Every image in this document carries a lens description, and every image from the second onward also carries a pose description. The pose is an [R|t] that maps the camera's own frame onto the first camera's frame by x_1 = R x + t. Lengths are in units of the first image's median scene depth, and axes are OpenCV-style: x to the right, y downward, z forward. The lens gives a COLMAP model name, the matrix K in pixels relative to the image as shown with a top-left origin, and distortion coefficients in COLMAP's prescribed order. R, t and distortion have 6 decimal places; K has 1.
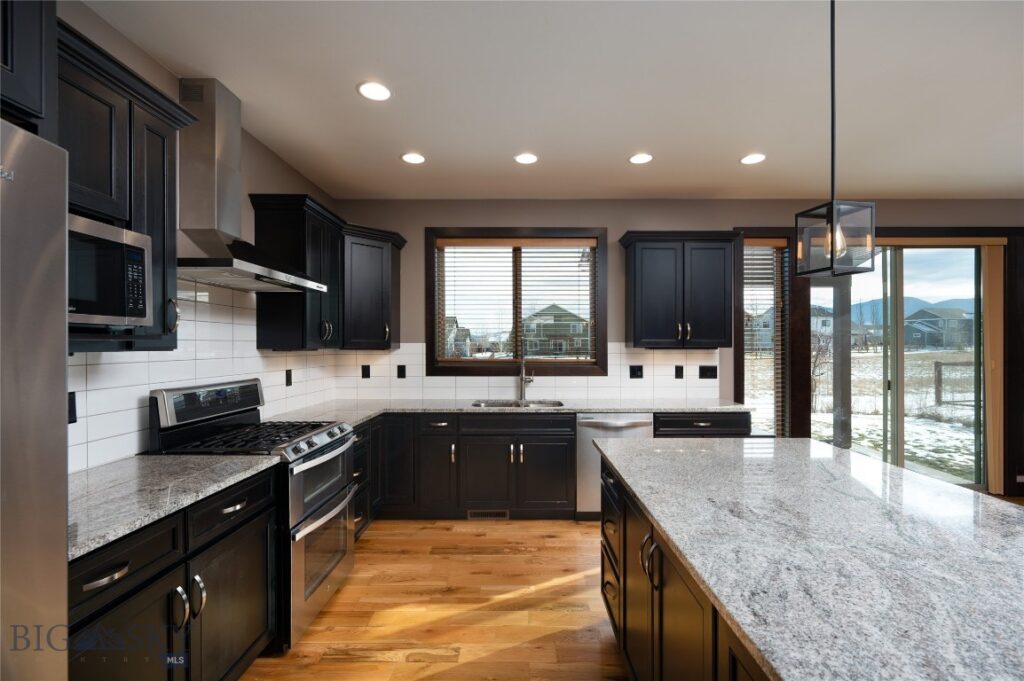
lens RADIAL K [[456.9, 0, 516.3], [0, 456.9, 344.9], [0, 0, 1]] dist [0.001131, -0.000037]
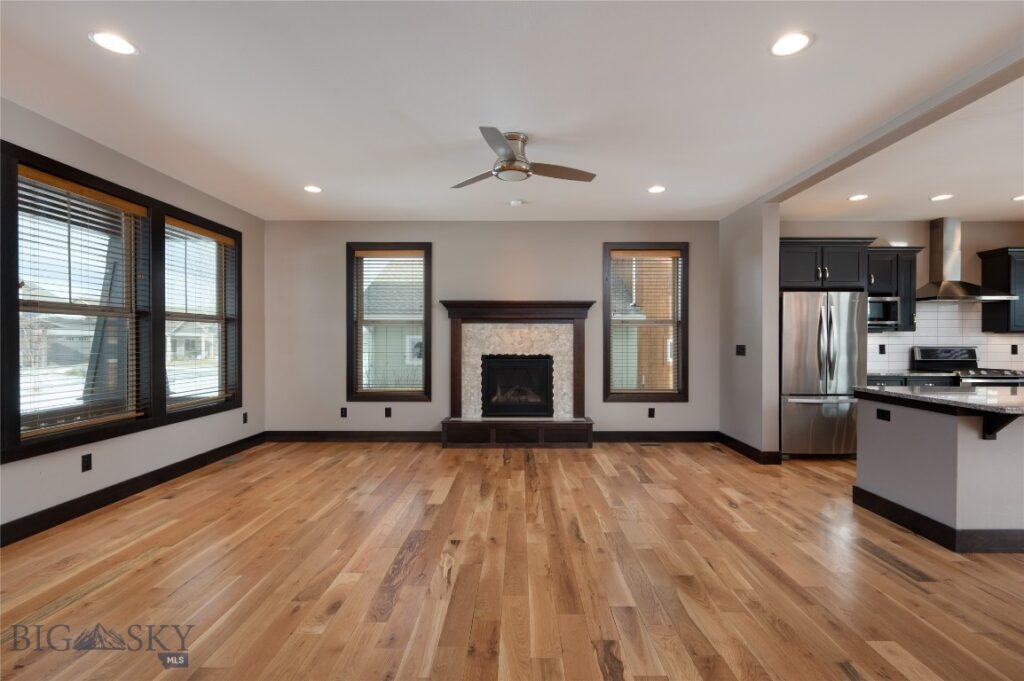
lens RADIAL K [[456.9, 0, 516.3], [0, 456.9, 344.9], [0, 0, 1]] dist [0.001131, -0.000037]
pose [[-0.002471, 0.009543, -0.999951, 0.953869], [0.002221, 0.999952, 0.009537, 0.028973], [0.999994, -0.002197, -0.002492, -0.665288]]
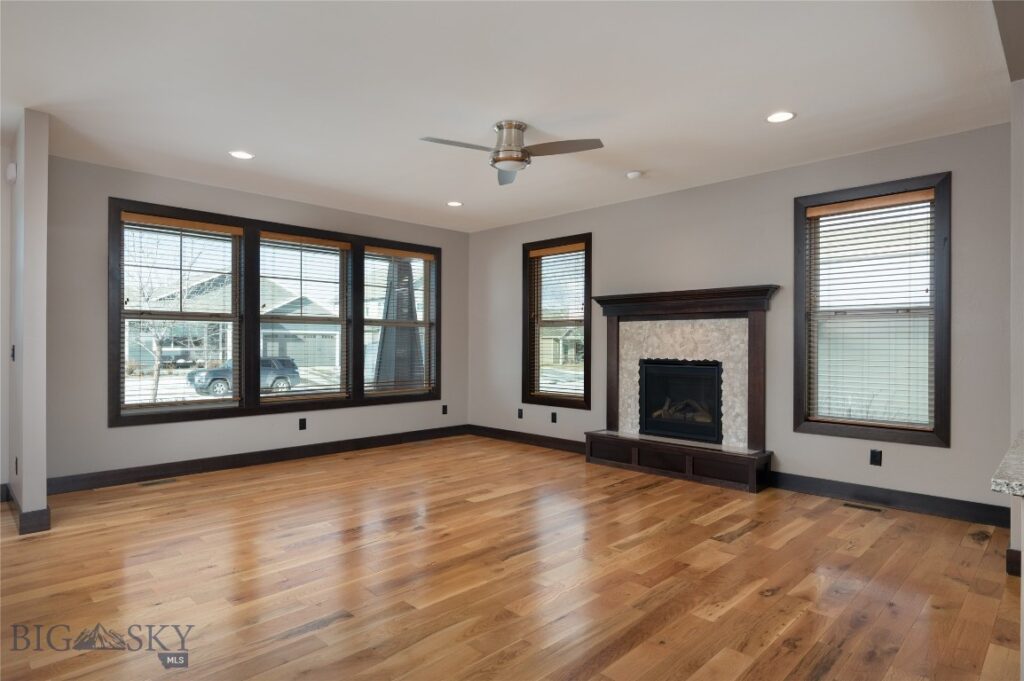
lens RADIAL K [[562.2, 0, 512.0], [0, 562.2, 340.5], [0, 0, 1]] dist [-0.001125, -0.000062]
pose [[-0.701224, -0.007194, -0.712905, 0.810908], [-0.001668, 0.999963, -0.008451, 0.037981], [0.712939, -0.004737, -0.701210, -0.013005]]
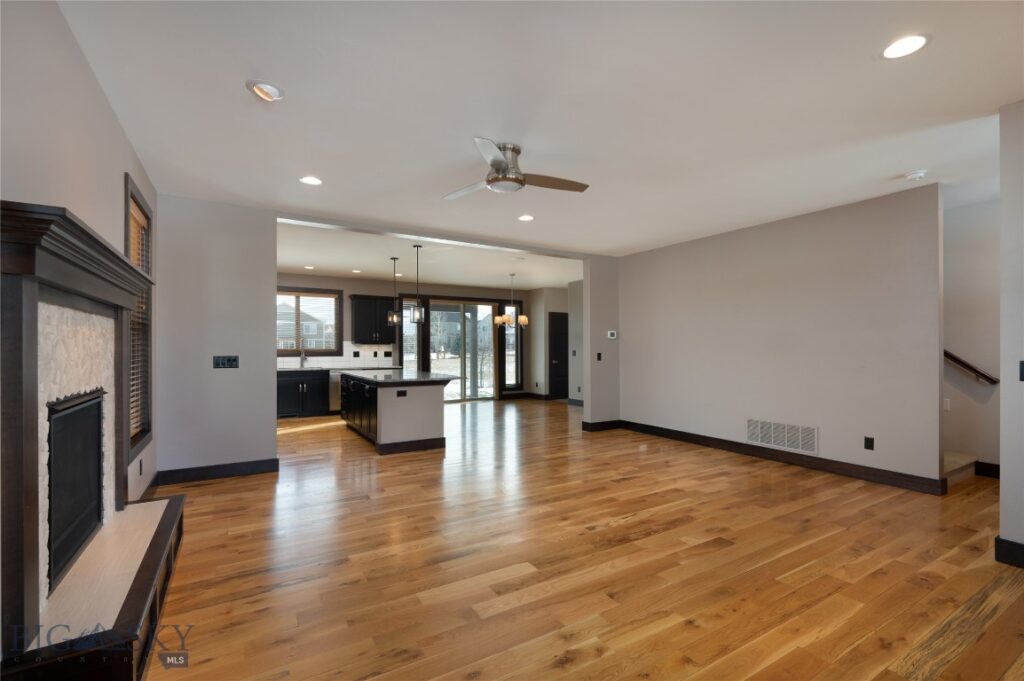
lens RADIAL K [[456.9, 0, 516.3], [0, 456.9, 344.9], [0, 0, 1]] dist [0.001131, -0.000037]
pose [[0.850898, 0.000608, 0.525331, -0.258407], [0.000725, 0.999997, -0.002332, 0.017537], [-0.525331, 0.002365, 0.850895, -1.365887]]
